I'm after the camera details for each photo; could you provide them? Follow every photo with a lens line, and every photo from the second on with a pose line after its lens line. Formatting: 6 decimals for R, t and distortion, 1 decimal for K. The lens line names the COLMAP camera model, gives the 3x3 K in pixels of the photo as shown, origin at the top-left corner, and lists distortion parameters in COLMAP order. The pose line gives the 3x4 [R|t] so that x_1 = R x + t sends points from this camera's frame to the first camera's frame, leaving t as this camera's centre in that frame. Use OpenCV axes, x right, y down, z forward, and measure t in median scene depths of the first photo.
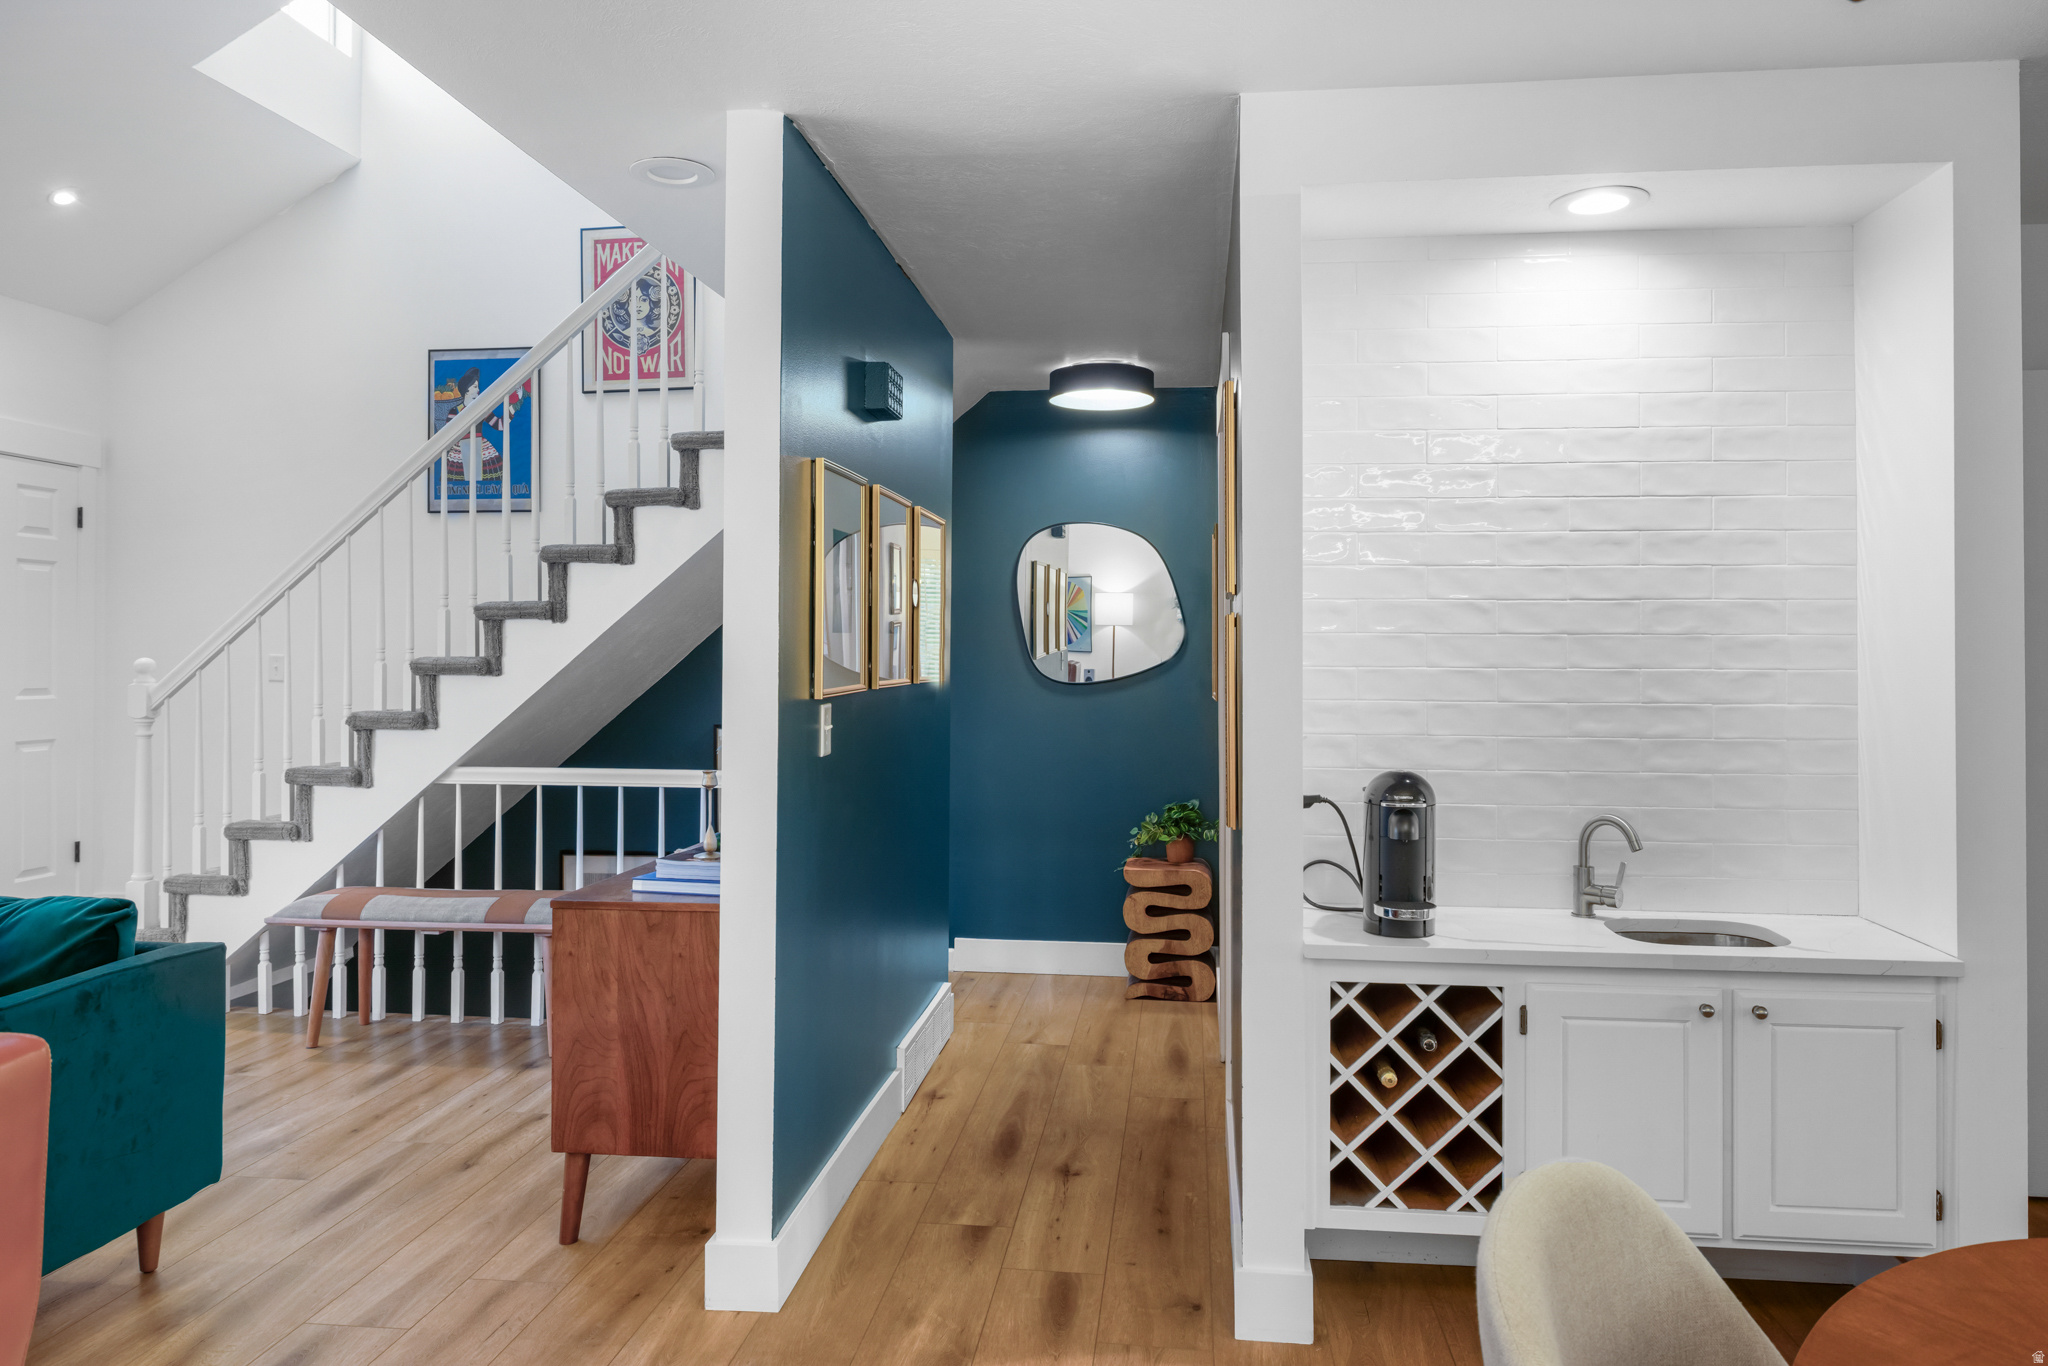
lens RADIAL K [[1396.3, 0, 1026.9], [0, 1396.3, 647.0], [0, 0, 1]] dist [-0.001570, -0.002353]
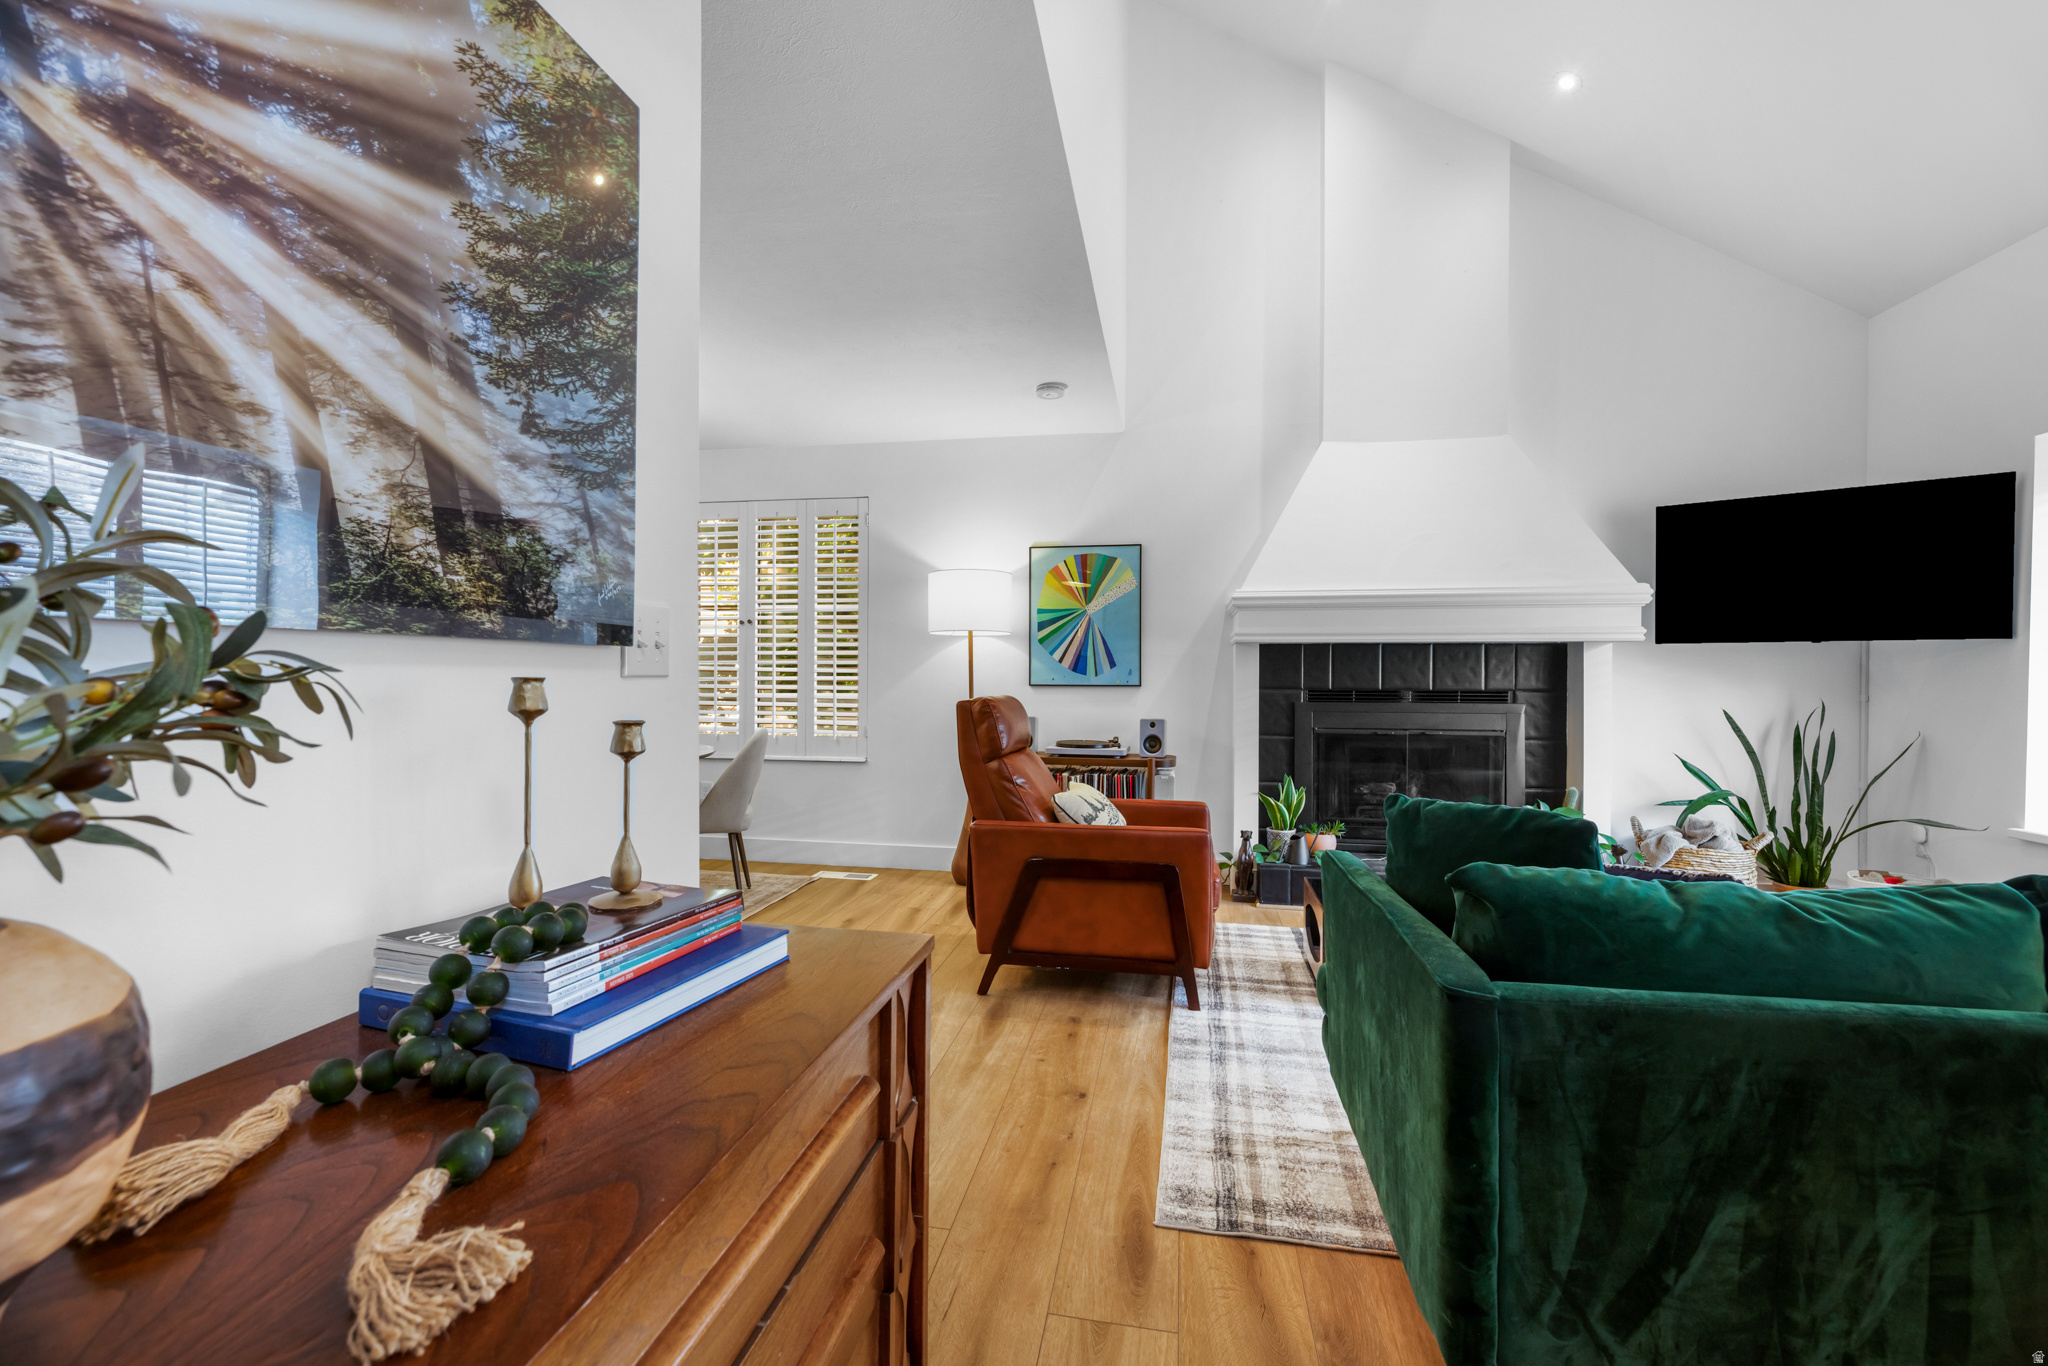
lens RADIAL K [[863.5, 0, 1024.0], [0, 863.5, 683.0], [0, 0, 1]] dist [0.000487, -0.000455]
pose [[-0.997346, -0.013058, 0.071629, -0.378937], [-0.012771, 0.999908, 0.004463, 0.071192], [-0.071681, 0.003536, -0.997421, 1.272776]]
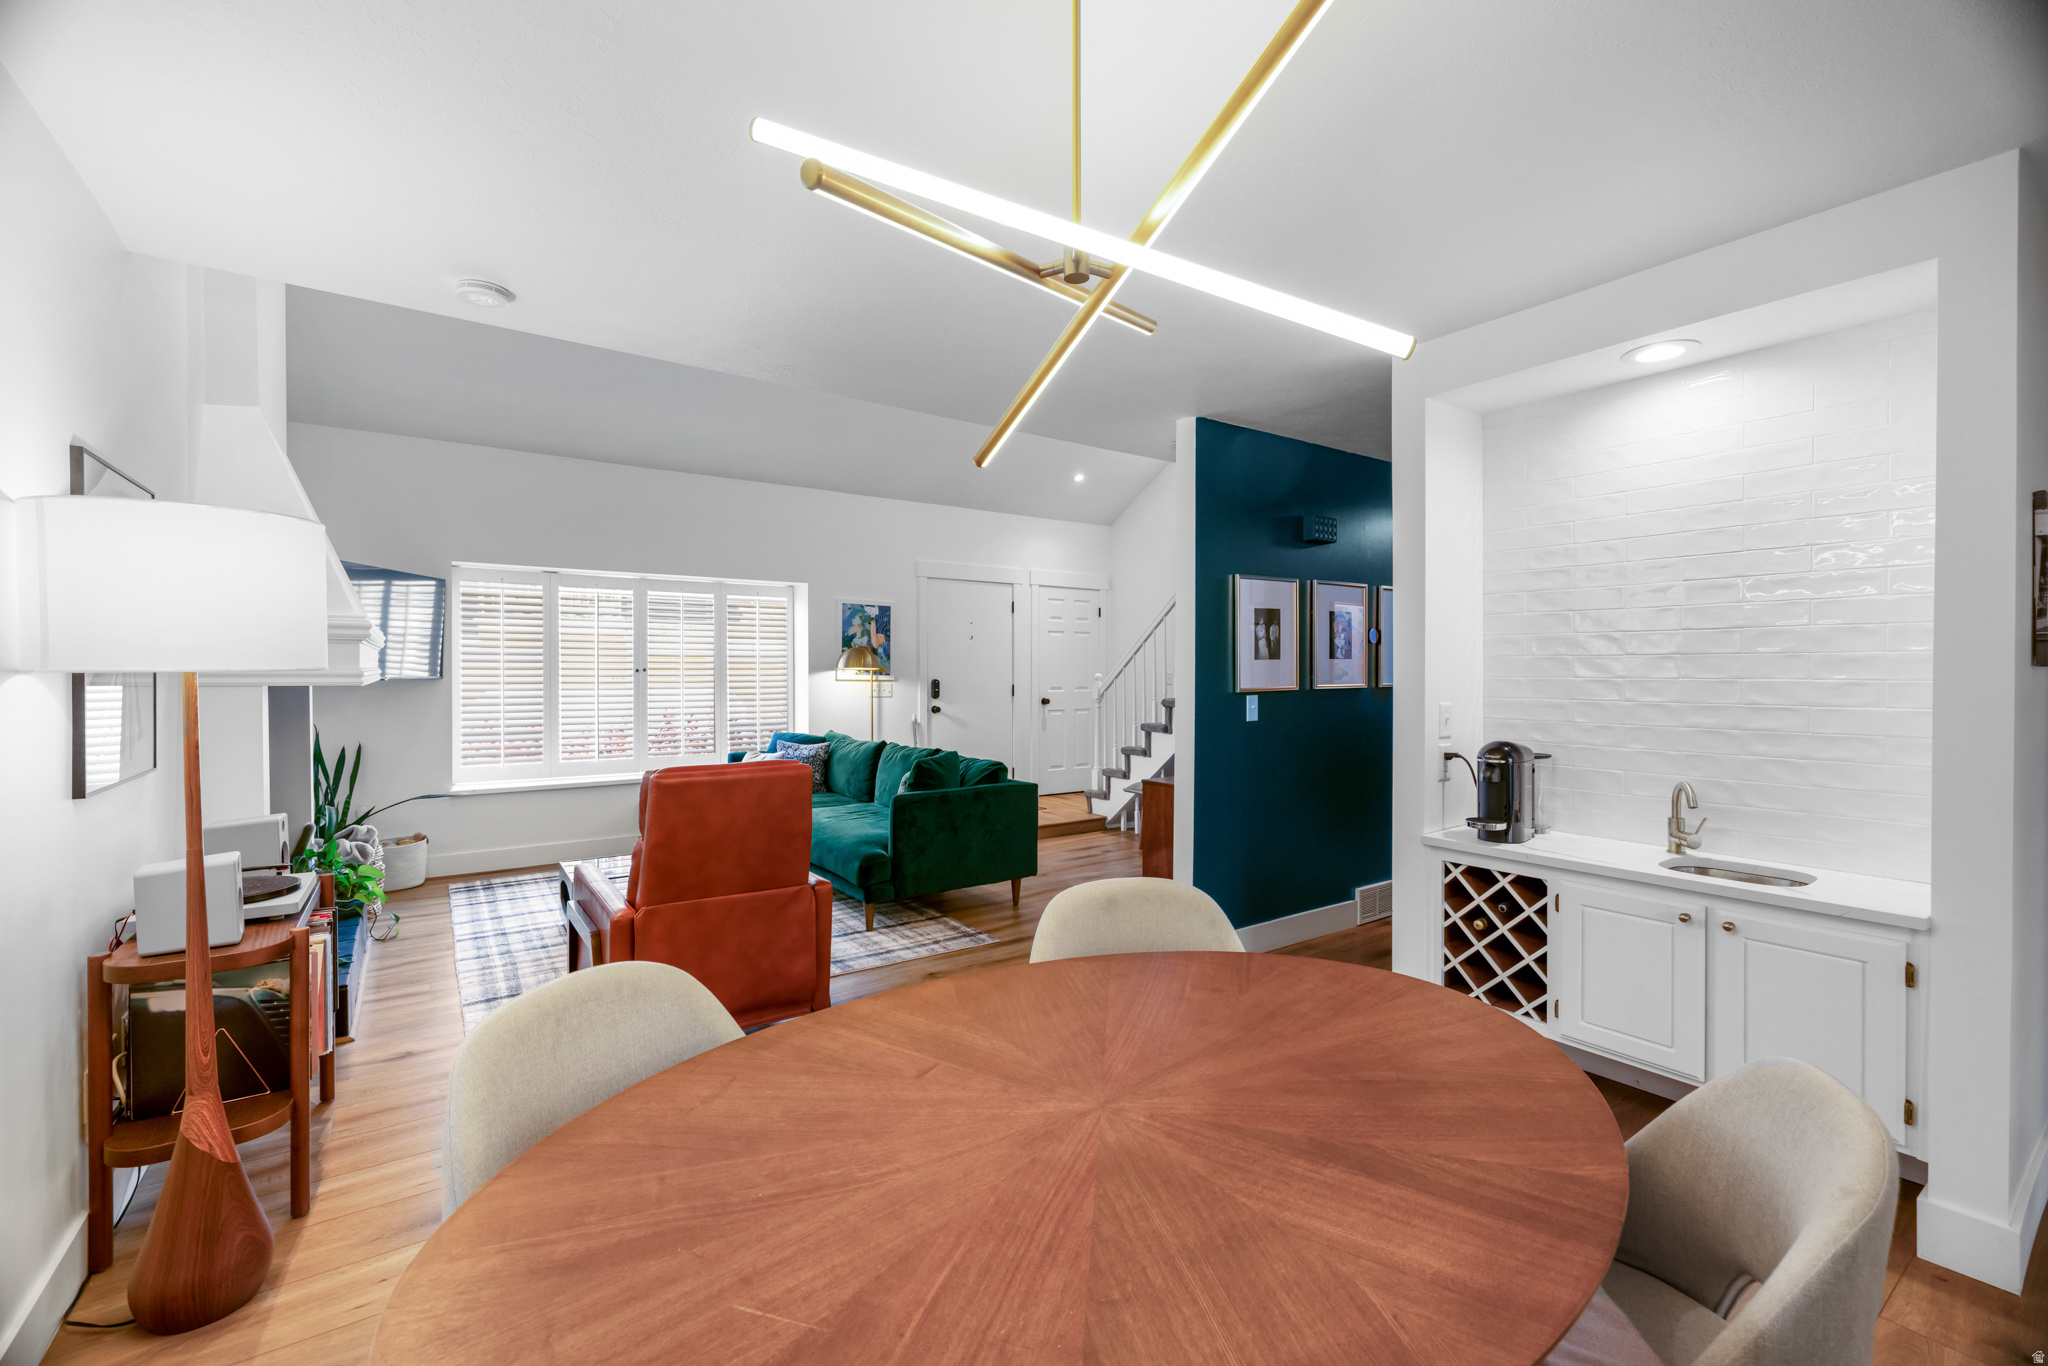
lens RADIAL K [[863.5, 0, 1024.0], [0, 863.5, 683.0], [0, 0, 1]] dist [0.000487, -0.000455]
pose [[0.666574, 0.006772, -0.745408, 0.542195], [0.006276, 0.999872, 0.014696, 0.002507], [0.745413, -0.014474, 0.666446, -0.069653]]
